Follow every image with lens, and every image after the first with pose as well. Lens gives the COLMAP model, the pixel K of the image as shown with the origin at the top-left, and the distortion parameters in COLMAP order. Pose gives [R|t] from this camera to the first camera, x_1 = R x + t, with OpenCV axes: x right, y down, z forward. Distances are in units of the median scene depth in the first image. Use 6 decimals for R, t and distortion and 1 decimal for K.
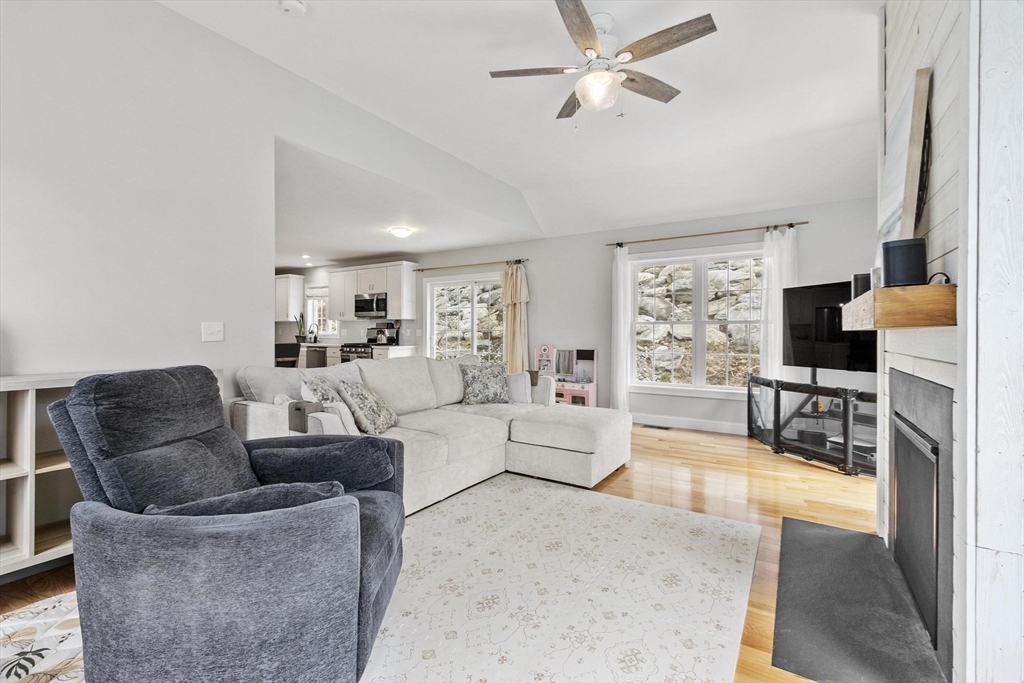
lens RADIAL K [[455.3, 0, 509.5], [0, 455.3, 335.3], [0, 0, 1]] dist [0.003995, 0.000374]
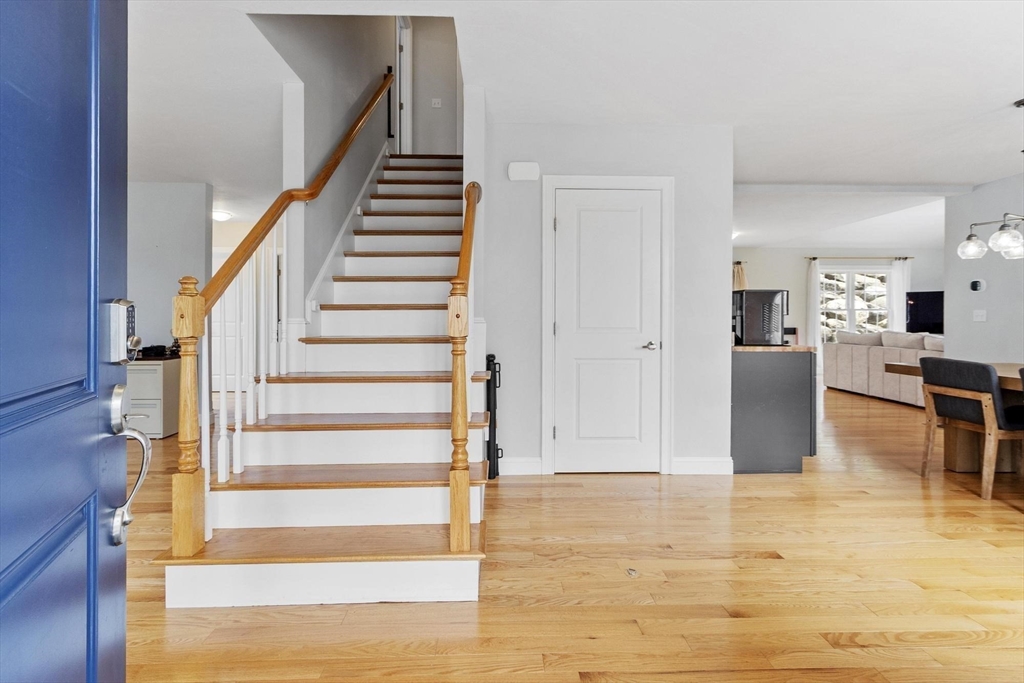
lens RADIAL K [[454.8, 0, 512.1], [0, 454.8, 317.2], [0, 0, 1]] dist [0.000842, 0.000440]
pose [[0.830669, -0.001742, 0.556764, -1.084572], [0.002520, 0.999997, -0.000632, -0.002502], [-0.556761, 0.001928, 0.830670, 0.219139]]
